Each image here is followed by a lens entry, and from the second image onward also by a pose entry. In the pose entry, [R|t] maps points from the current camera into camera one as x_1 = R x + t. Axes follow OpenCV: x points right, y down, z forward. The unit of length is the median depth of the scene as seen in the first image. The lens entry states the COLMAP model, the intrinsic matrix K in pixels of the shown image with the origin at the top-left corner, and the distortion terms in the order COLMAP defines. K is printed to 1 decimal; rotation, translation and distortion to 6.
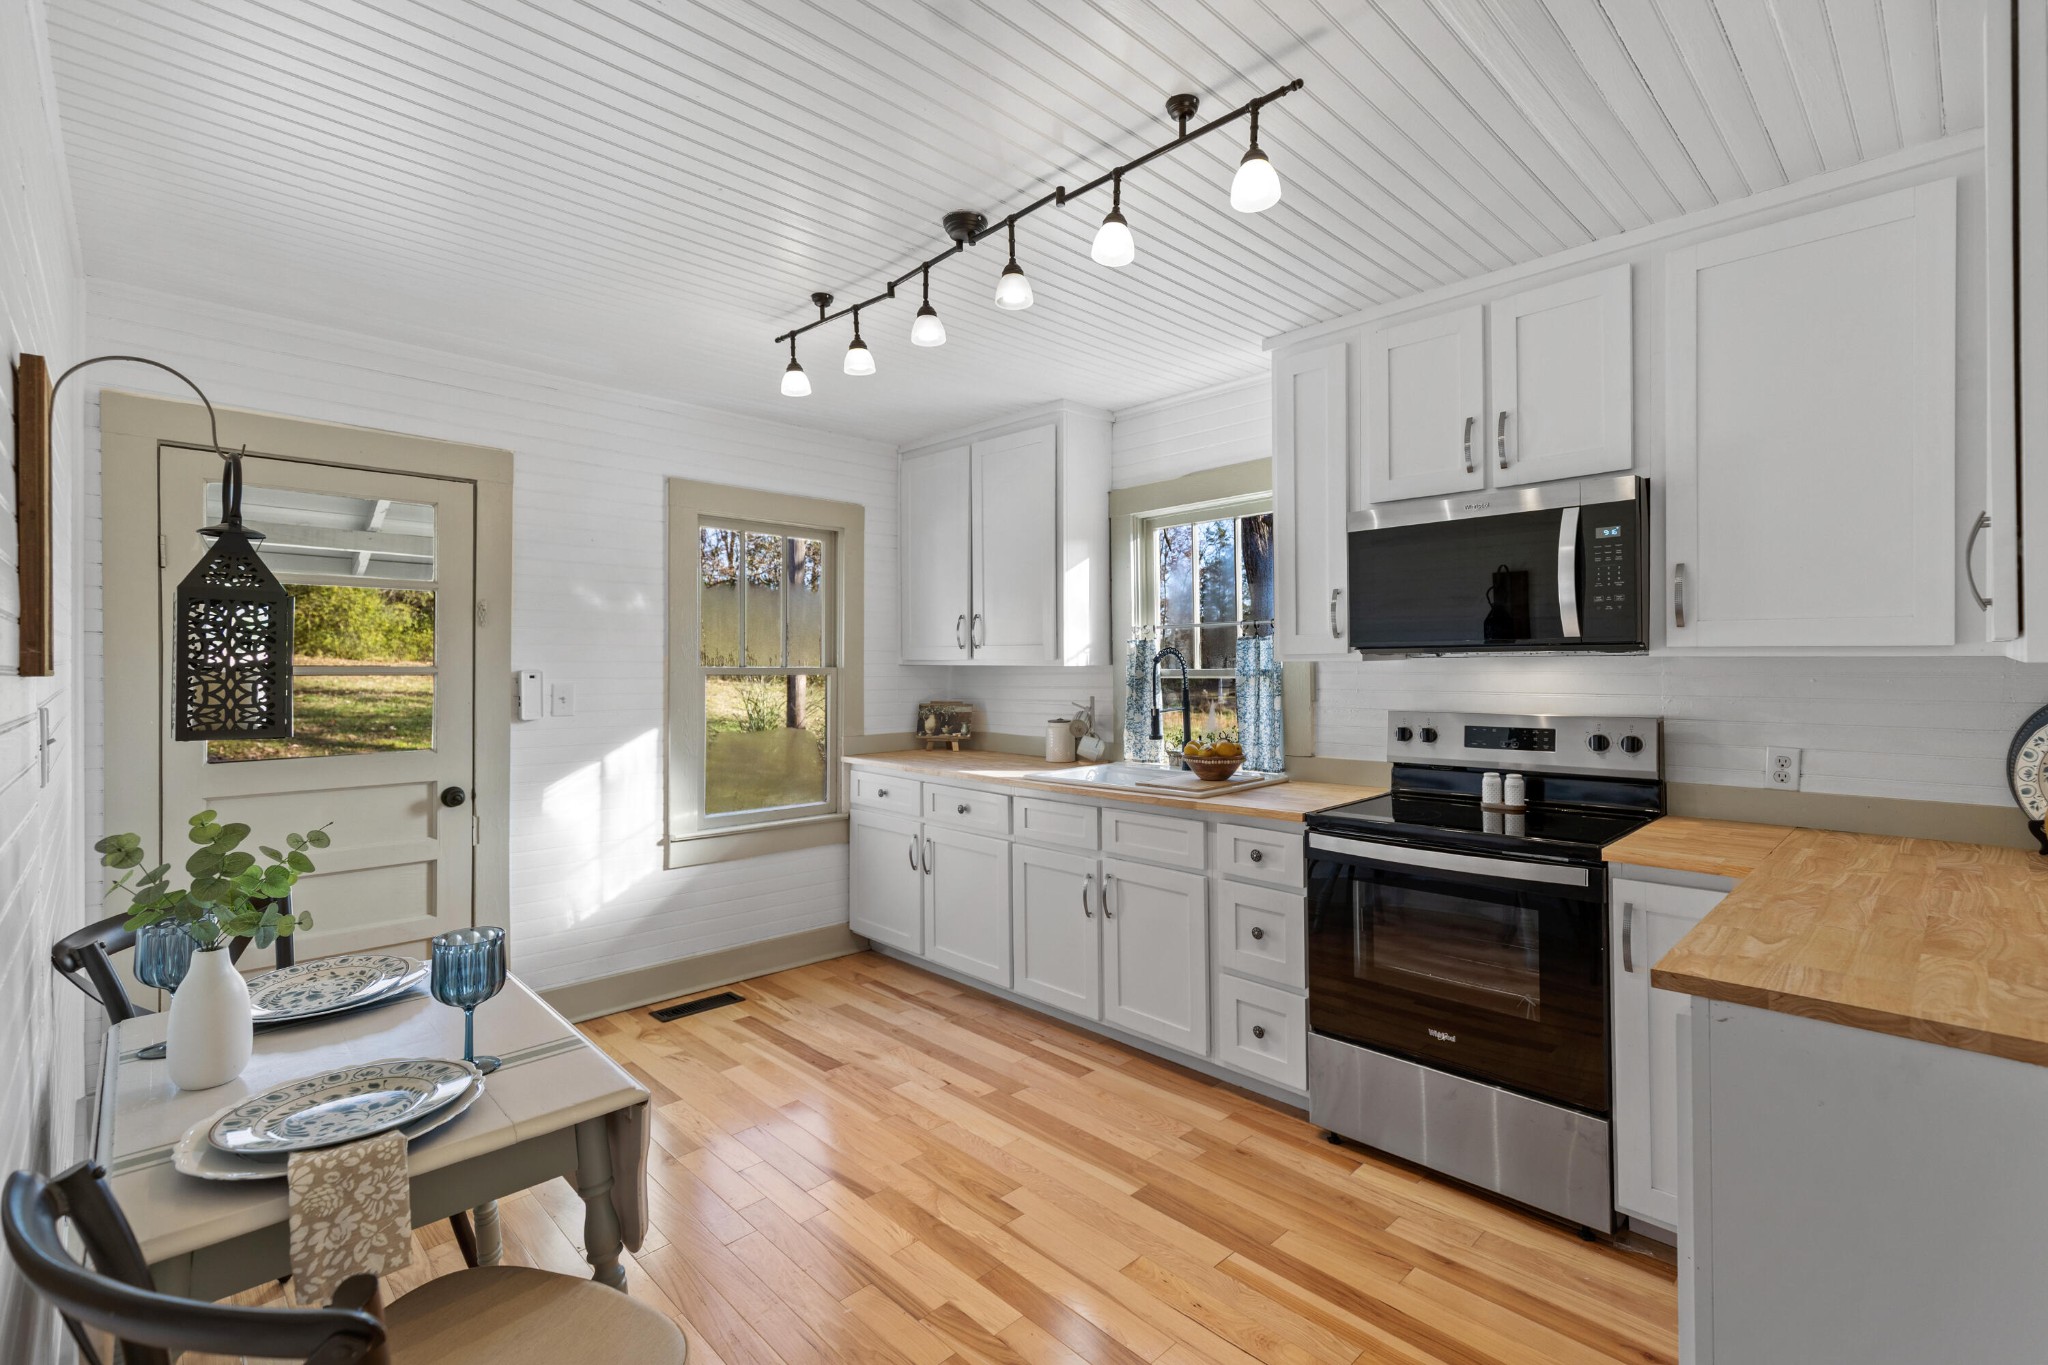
lens RADIAL K [[935.8, 0, 1015.2], [0, 935.8, 655.6], [0, 0, 1]] dist [0.002389, -0.000125]
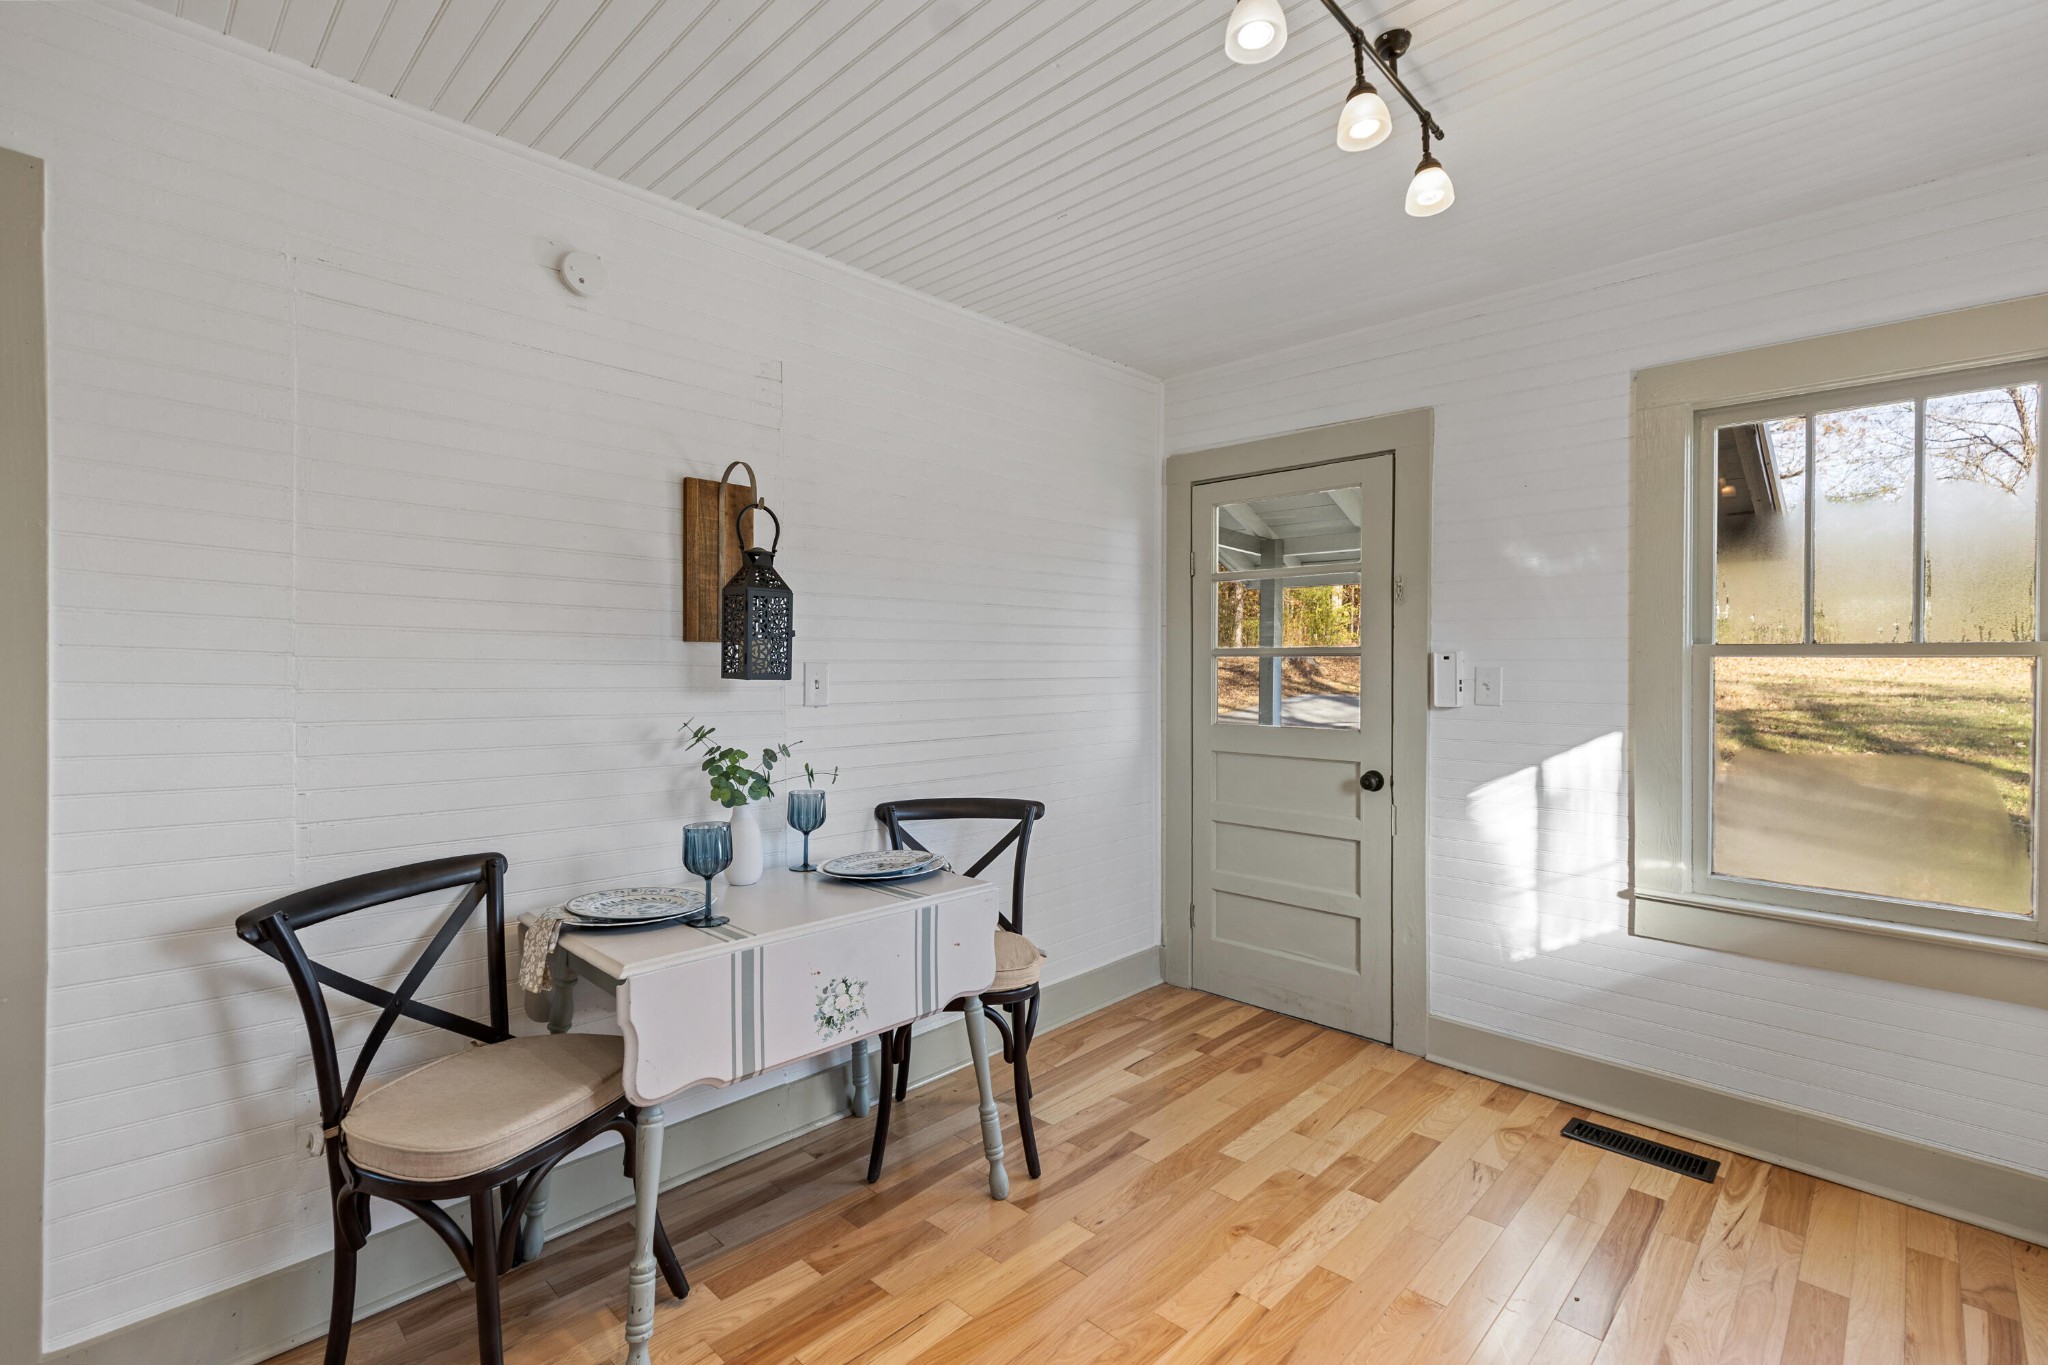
lens RADIAL K [[935.8, 0, 1015.2], [0, 935.8, 655.6], [0, 0, 1]] dist [0.002389, -0.000125]
pose [[0.018653, -0.000641, -0.999826, 0.330622], [0.017466, 0.999847, -0.000315, 0.012706], [0.999673, -0.017457, 0.018661, 0.550429]]
